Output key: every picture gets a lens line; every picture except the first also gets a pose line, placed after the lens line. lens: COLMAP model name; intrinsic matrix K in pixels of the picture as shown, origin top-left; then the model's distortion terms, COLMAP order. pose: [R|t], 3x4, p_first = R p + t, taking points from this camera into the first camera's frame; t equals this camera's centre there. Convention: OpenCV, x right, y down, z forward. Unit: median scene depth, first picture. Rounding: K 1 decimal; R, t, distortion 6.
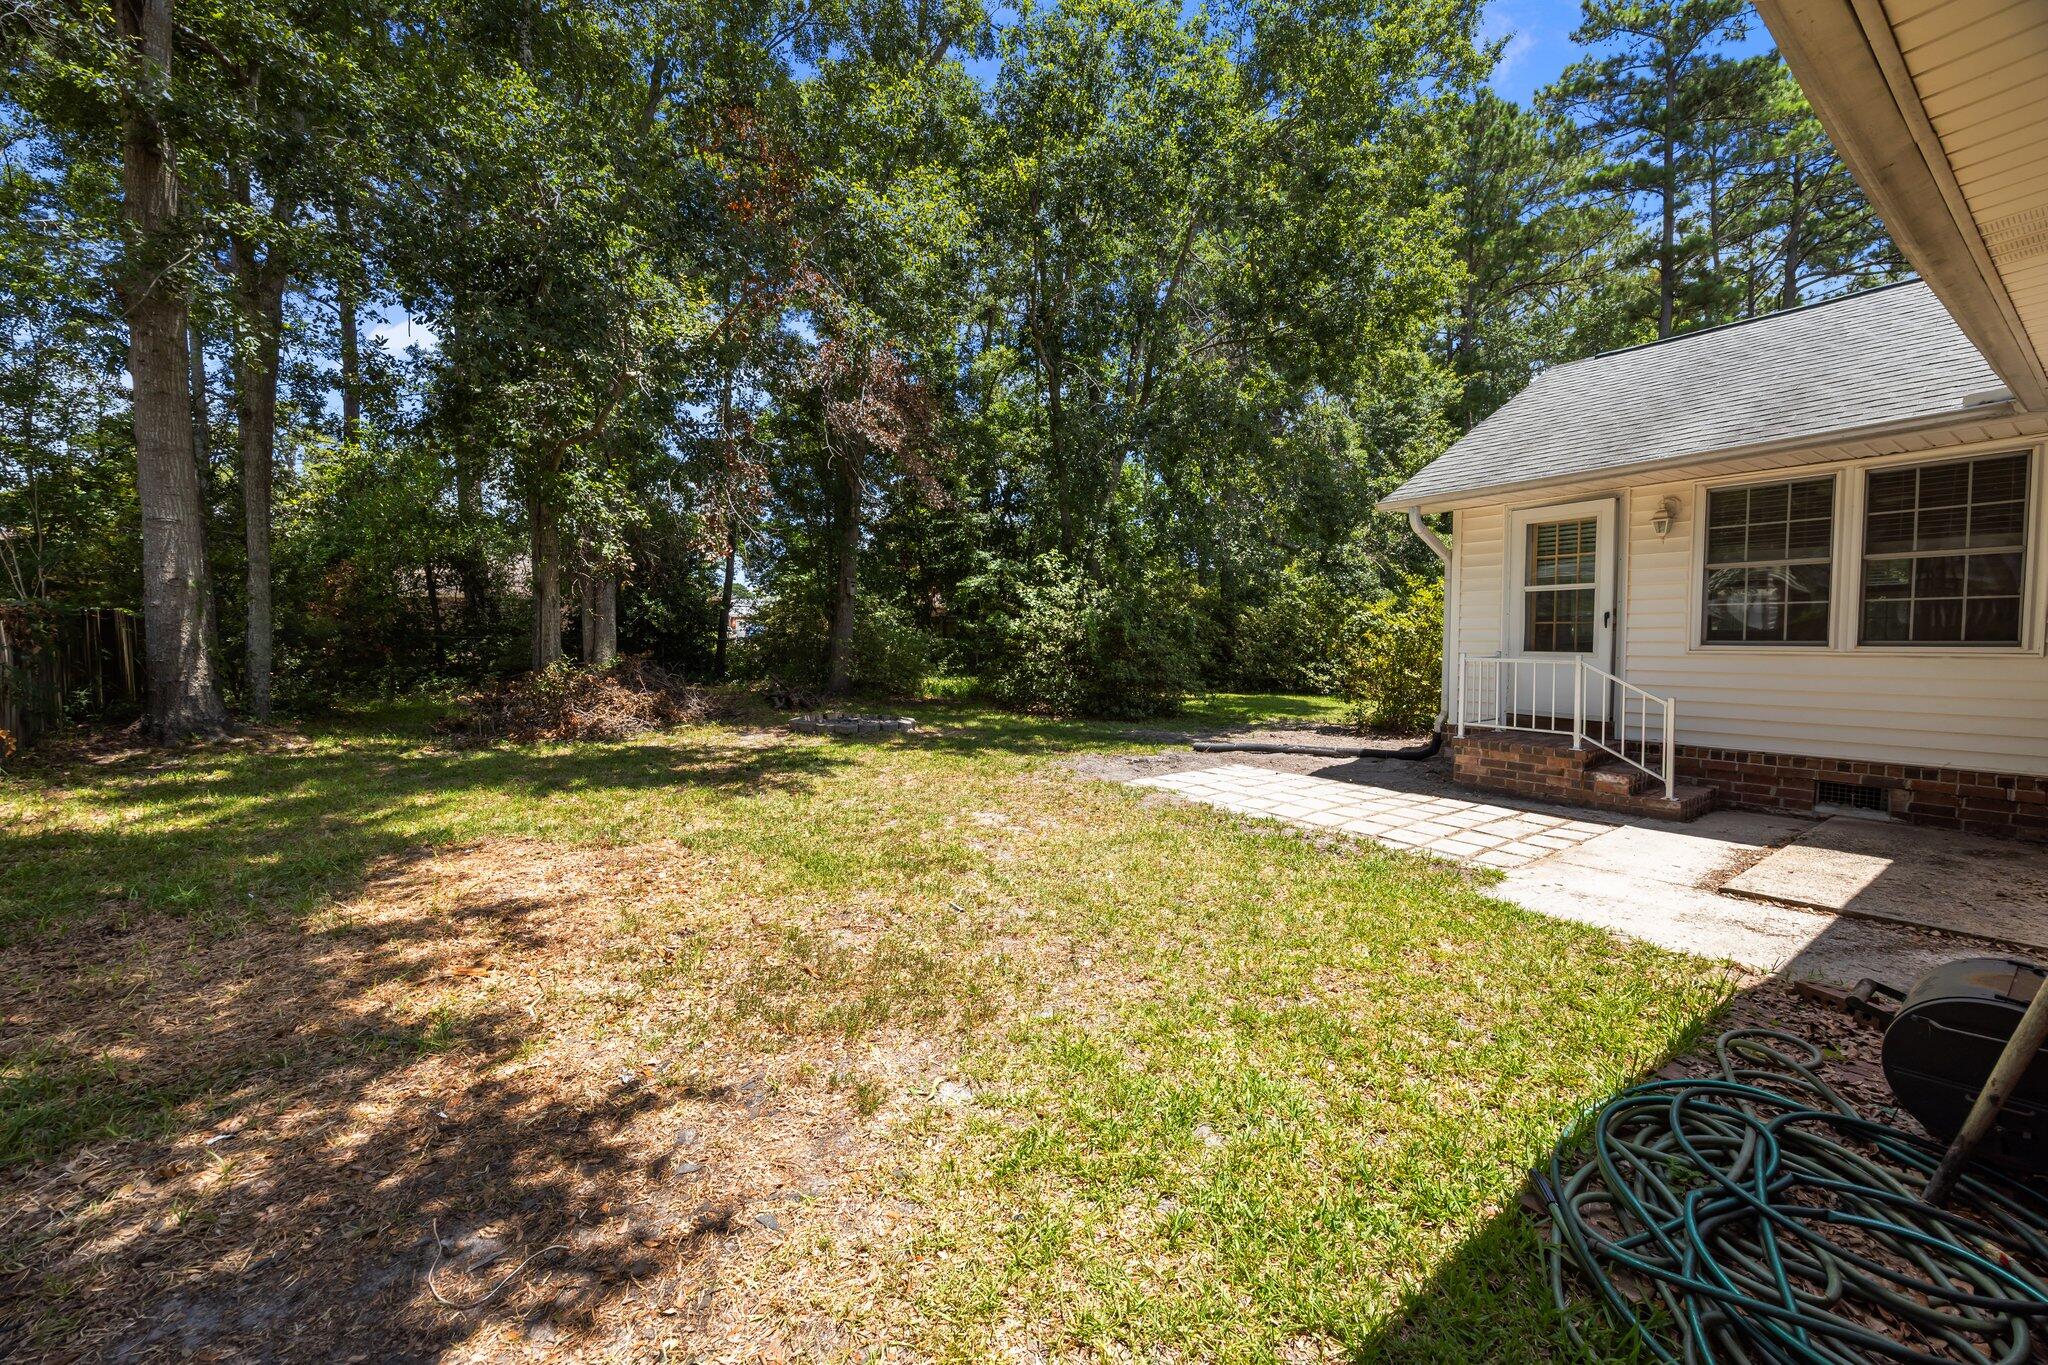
lens RADIAL K [[801.7, 0, 1025.5], [0, 801.7, 677.2], [0, 0, 1]] dist [0.000577, 0.000055]
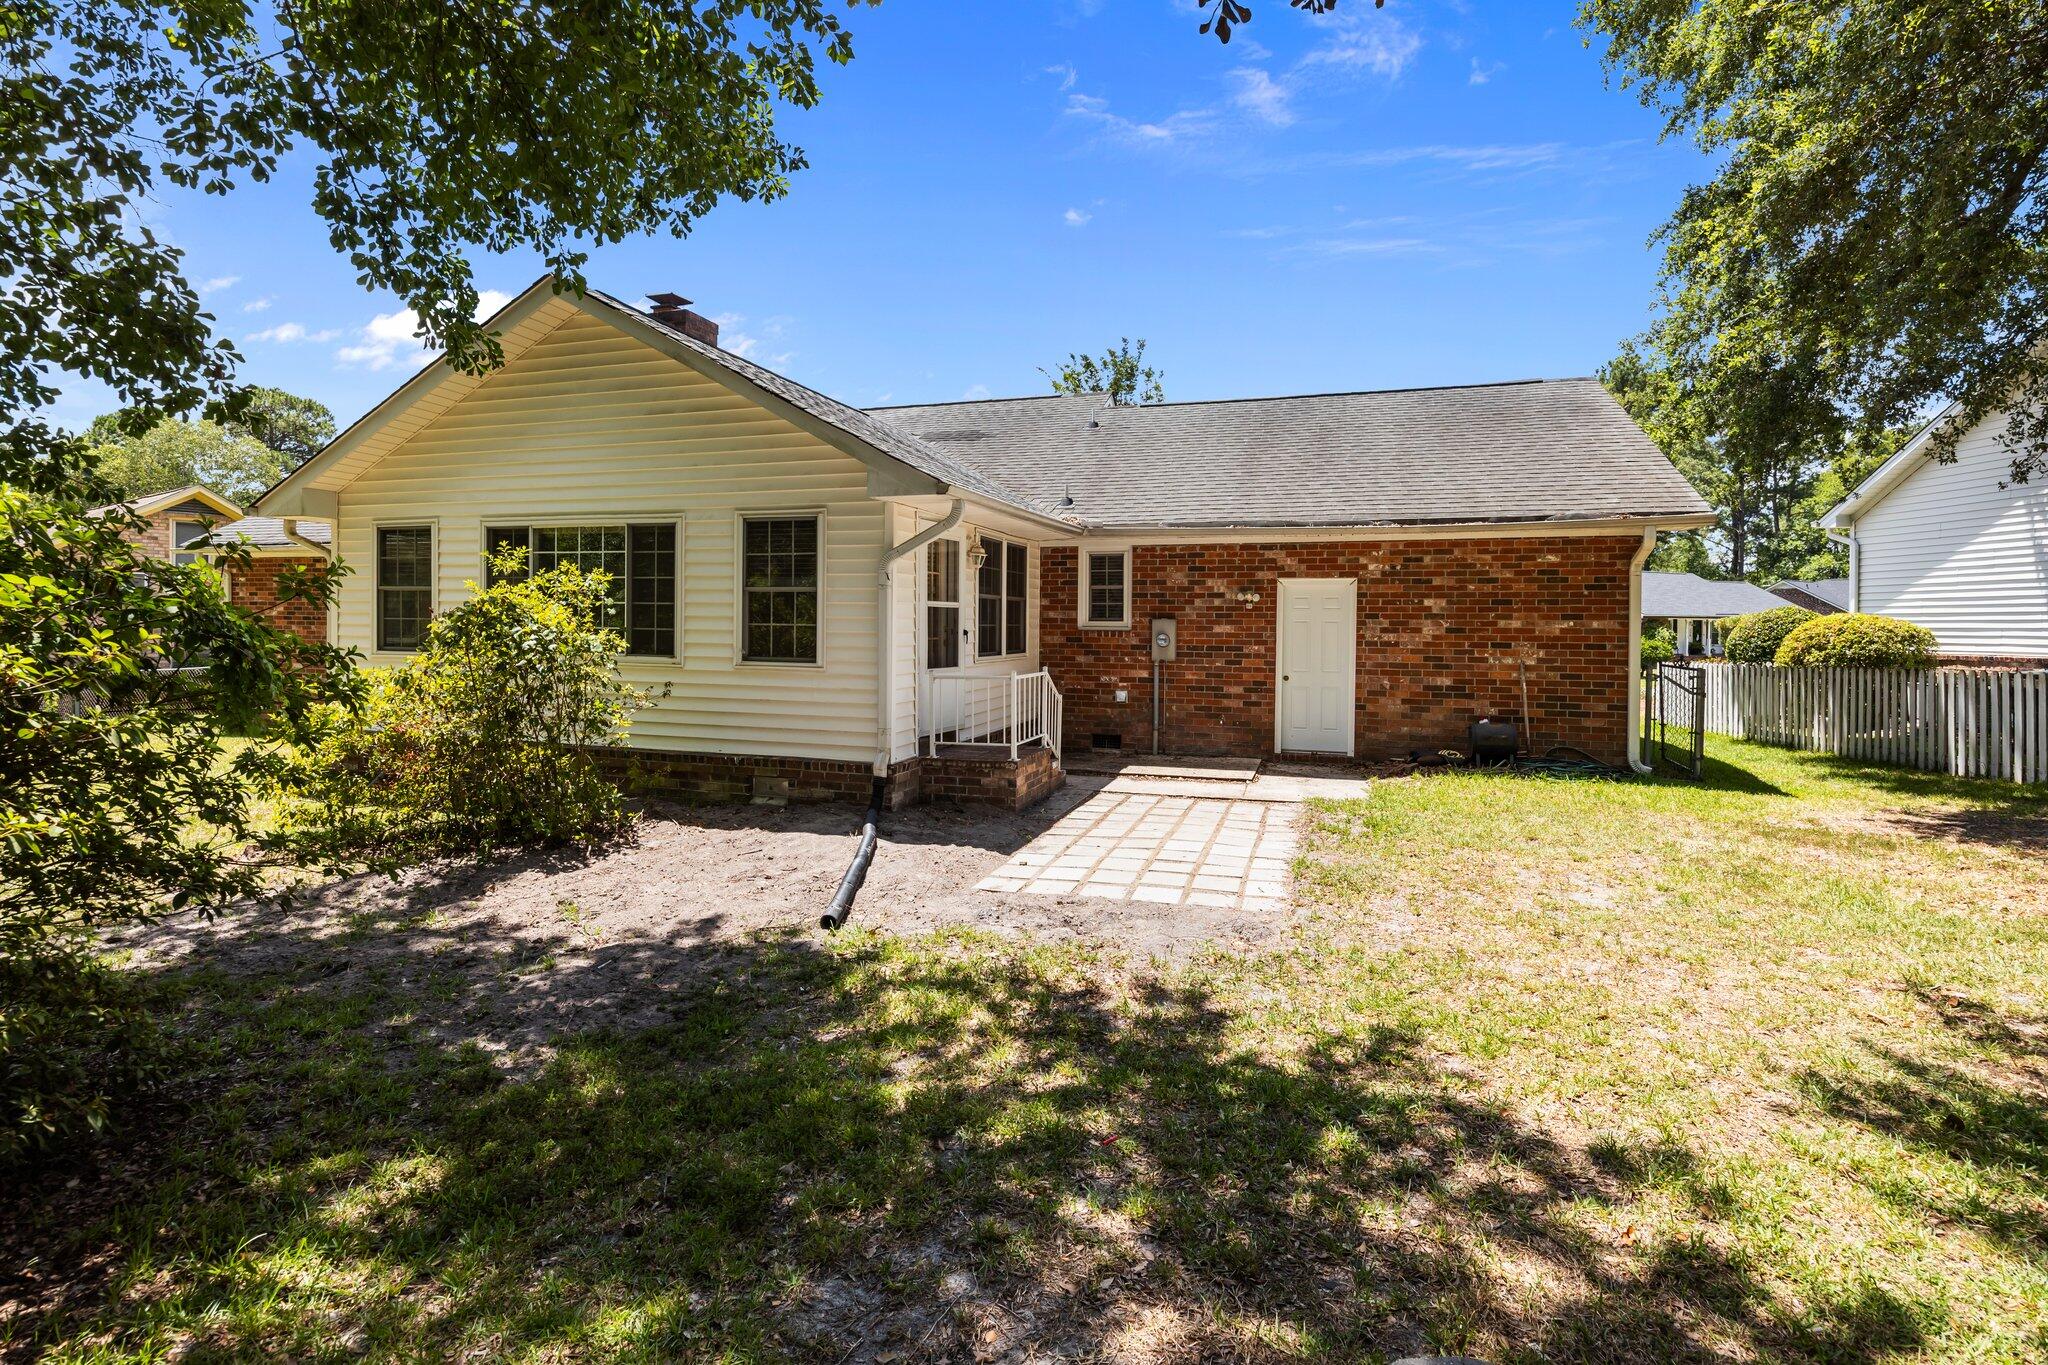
lens RADIAL K [[987.8, 0, 1003.2], [0, 987.8, 624.3], [0, 0, 1]] dist [0.000956, -0.000034]
pose [[-0.597056, 0.016084, 0.802038, -0.441196], [0.060832, 0.997828, 0.025274, -0.130616], [-0.799890, 0.063880, -0.596738, 1.938501]]
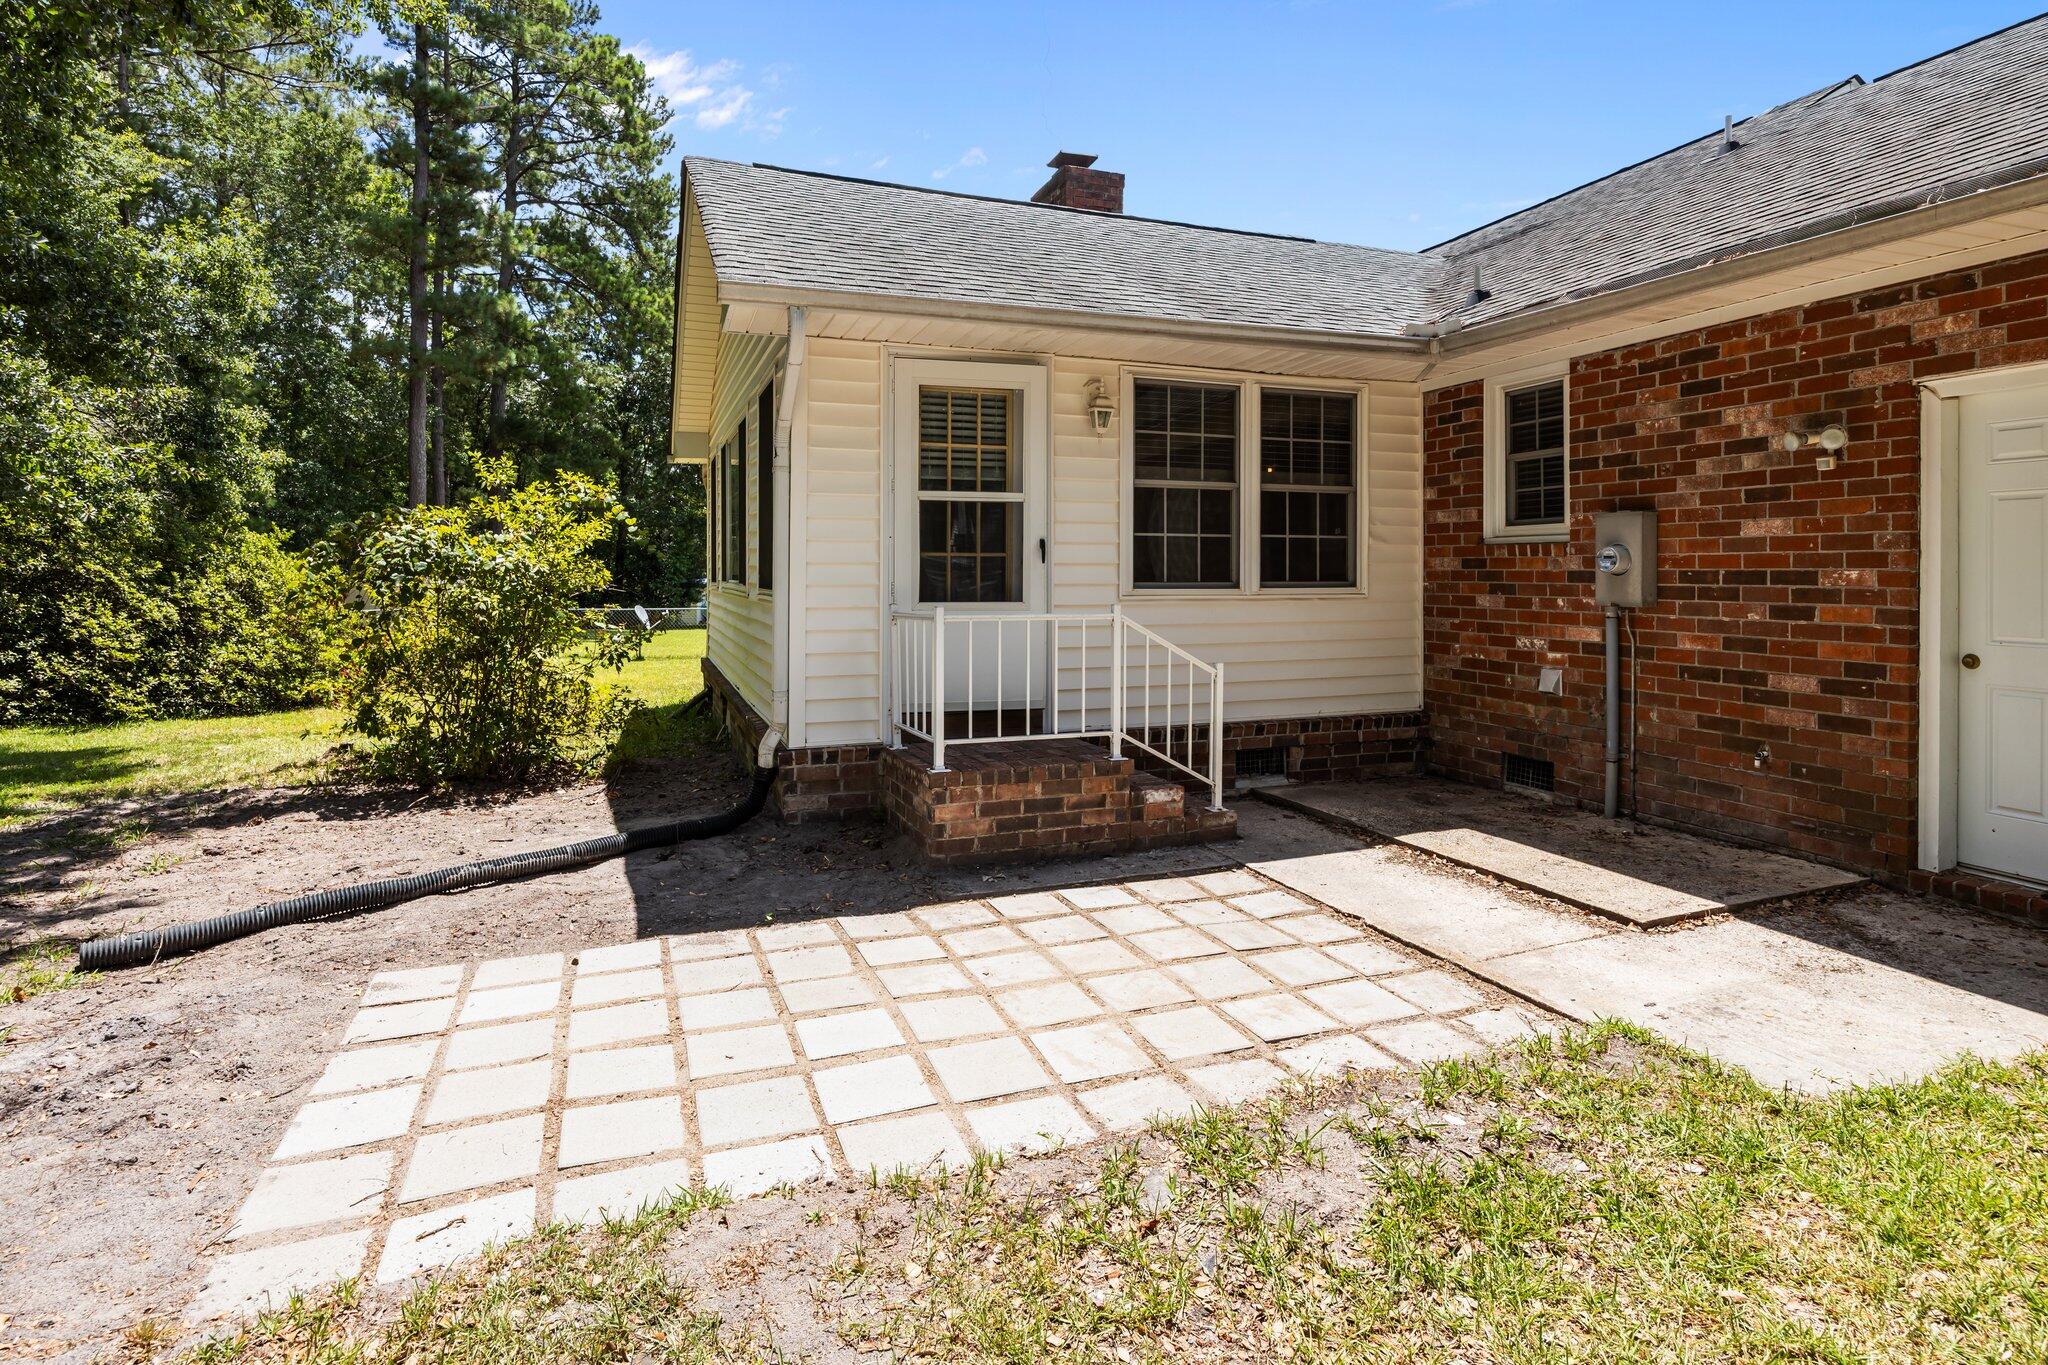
lens RADIAL K [[1023.1, 0, 1005.2], [0, 1023.1, 578.6], [0, 0, 1]] dist [-0.025682, -0.000420]
pose [[0.259340, 0.017618, 0.965625, -0.085569], [0.059721, 0.997628, -0.034242, -0.024551], [-0.963938, 0.066548, 0.257672, 0.896028]]
